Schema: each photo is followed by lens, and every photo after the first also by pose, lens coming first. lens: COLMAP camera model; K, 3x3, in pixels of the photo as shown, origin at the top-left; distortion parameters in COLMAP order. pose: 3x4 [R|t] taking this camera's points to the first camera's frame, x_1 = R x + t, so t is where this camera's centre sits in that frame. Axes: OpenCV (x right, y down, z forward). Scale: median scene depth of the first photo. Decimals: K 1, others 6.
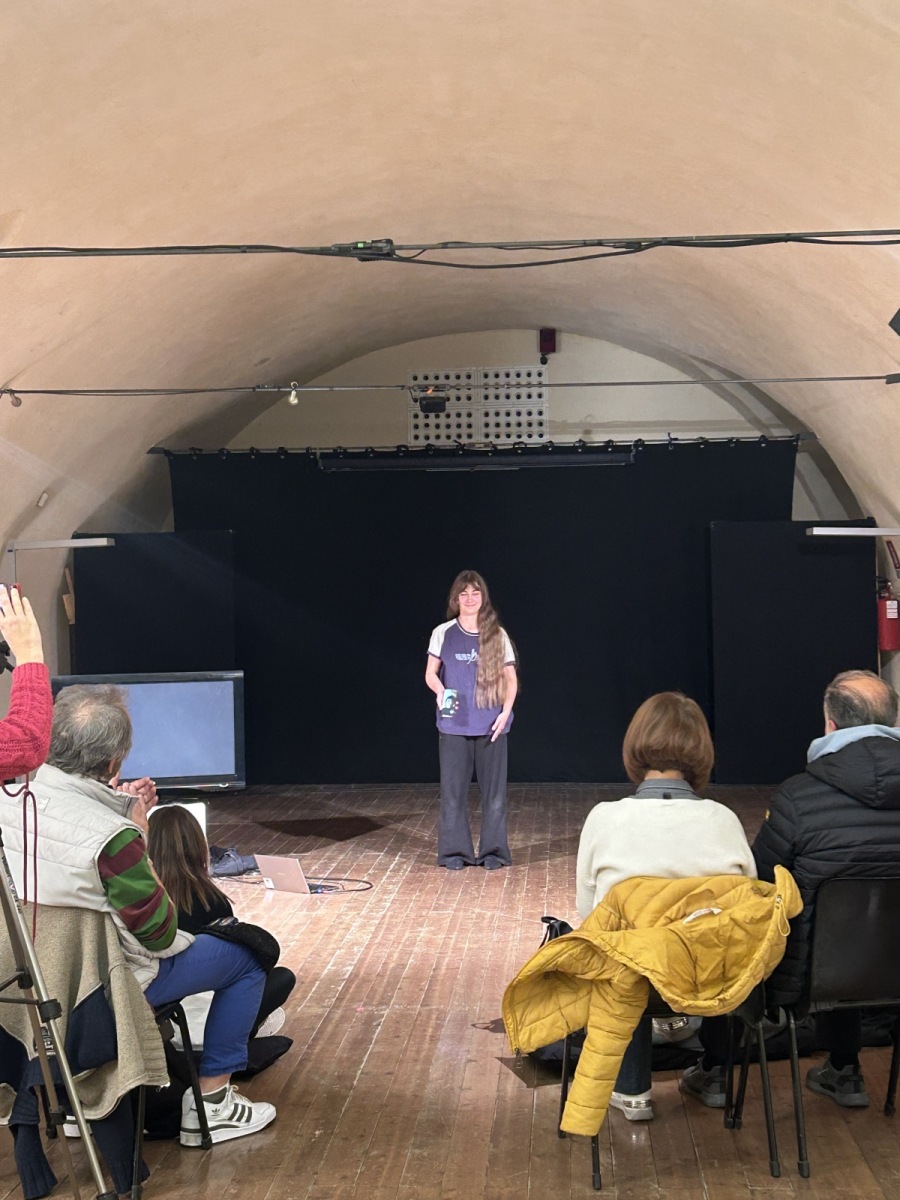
lens RADIAL K [[1808.2, 0, 448.4], [0, 1808.2, 597.0], [0, 0, 1]] dist [0.109728, 0.000000]
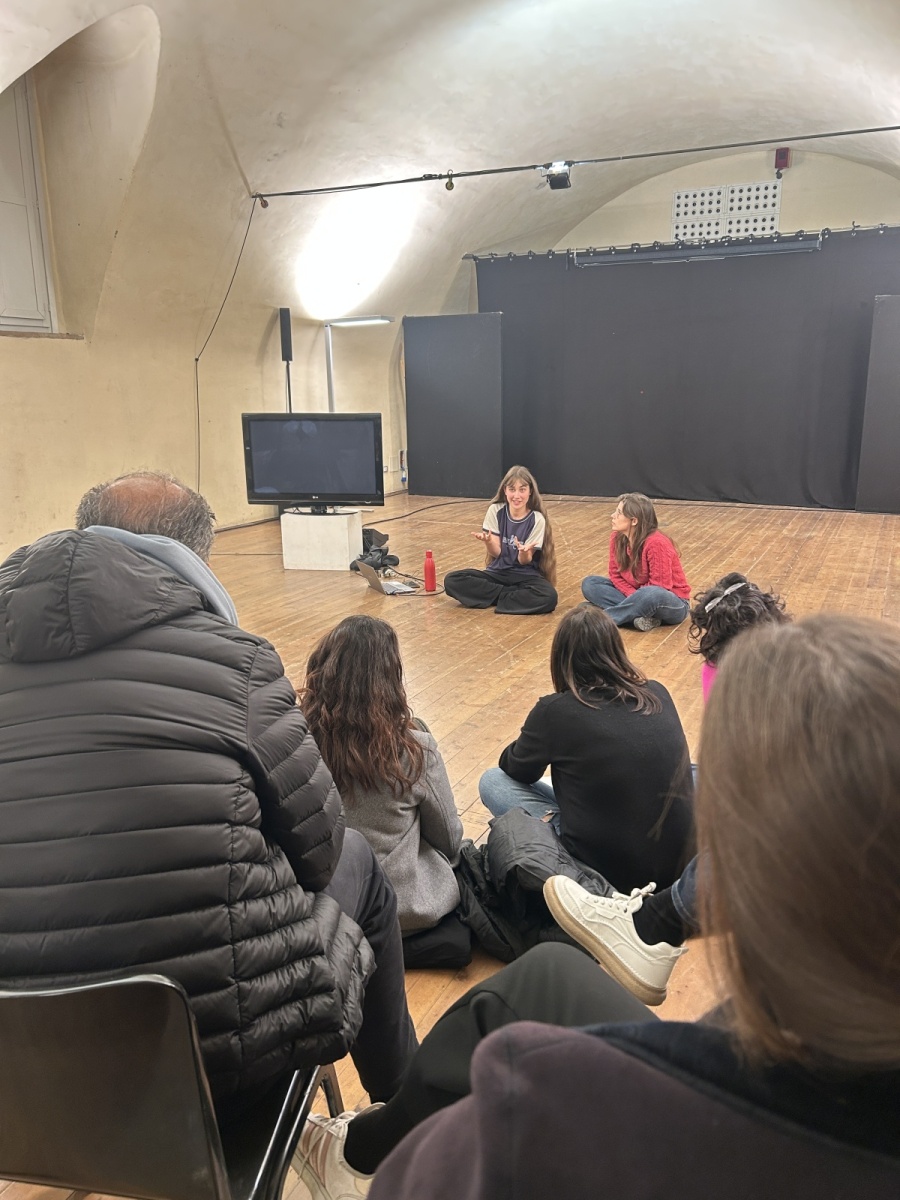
lens RADIAL K [[909.1, 0, 456.6], [0, 909.1, 599.7], [0, 0, 1]] dist [0.009388, 0.011099]
pose [[0.923941, 0.097007, -0.370030, 0.148525], [-0.005309, 0.970470, 0.241163, 0.011229], [0.382498, -0.220856, 0.897172, 0.340341]]
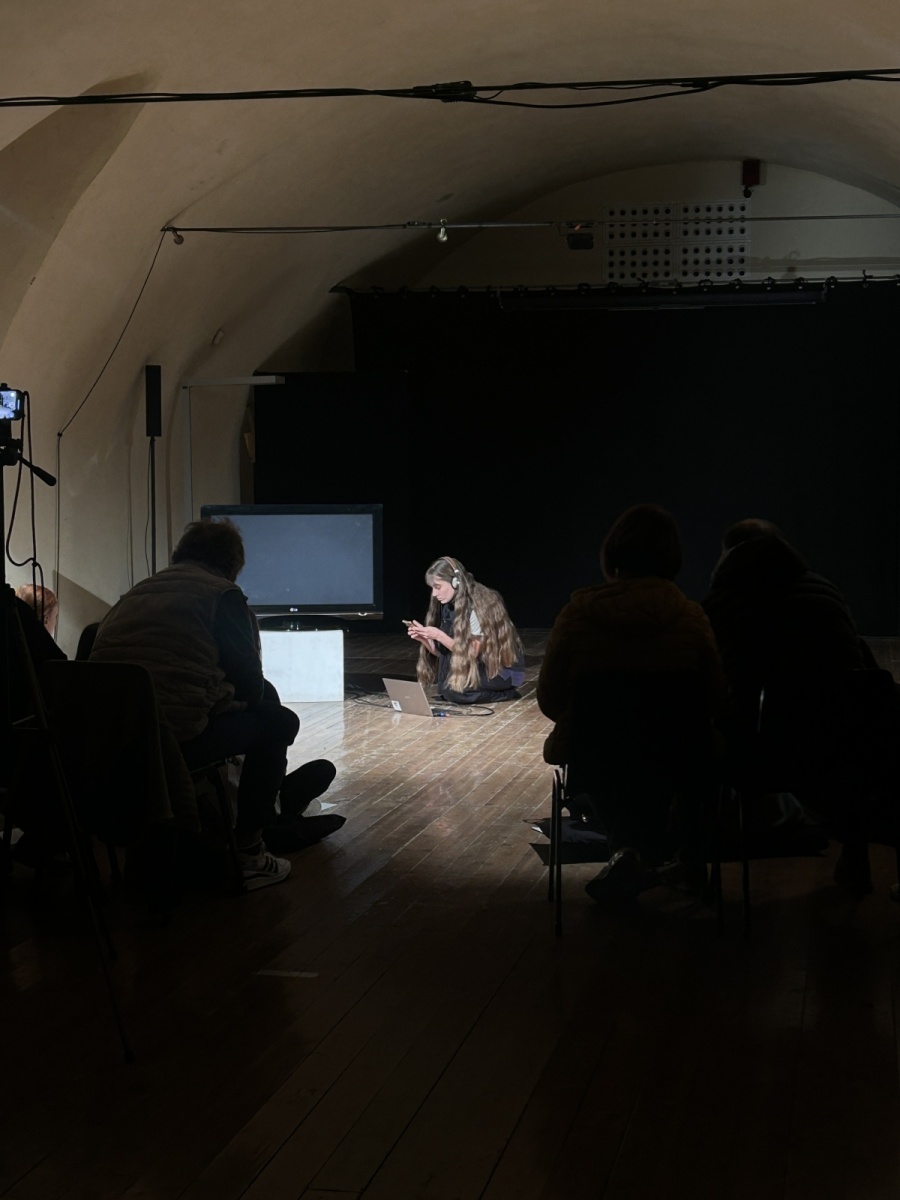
lens RADIAL K [[1951.0, 0, 448.7], [0, 1951.0, 610.0], [0, 0, 1]] dist [0.097702, 0.000000]
pose [[0.989321, 0.026049, -0.143407, 0.068336], [-0.014444, 0.996579, 0.081374, 0.007932], [0.145036, -0.078433, 0.986313, -0.076353]]
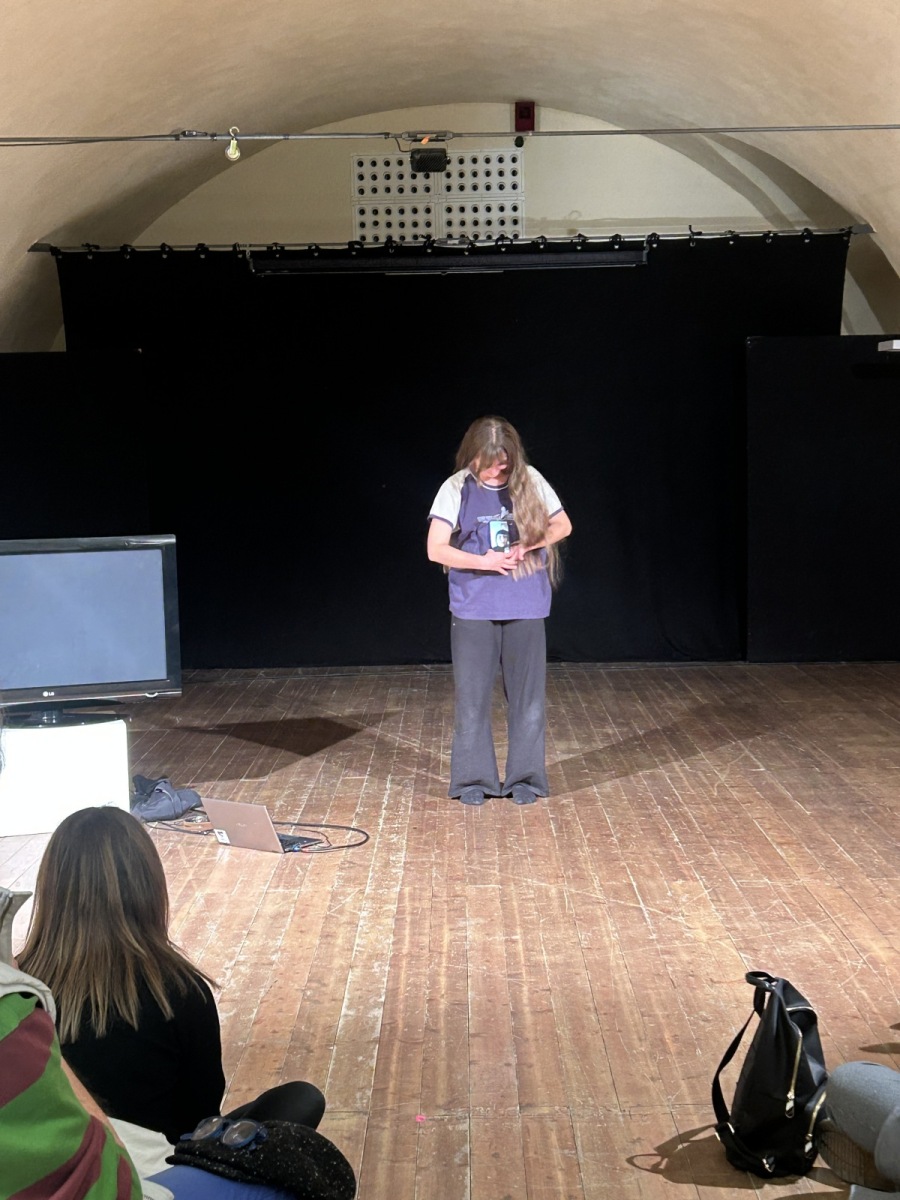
lens RADIAL K [[1808.2, 0, 448.0], [0, 1808.2, 603.7], [0, 0, 1]] dist [0.109728, 0.000000]
pose [[0.998248, -0.010229, 0.058270, -0.038835], [0.005028, 0.996045, 0.088713, 0.004293], [-0.058947, -0.088265, 0.994351, 0.228142]]
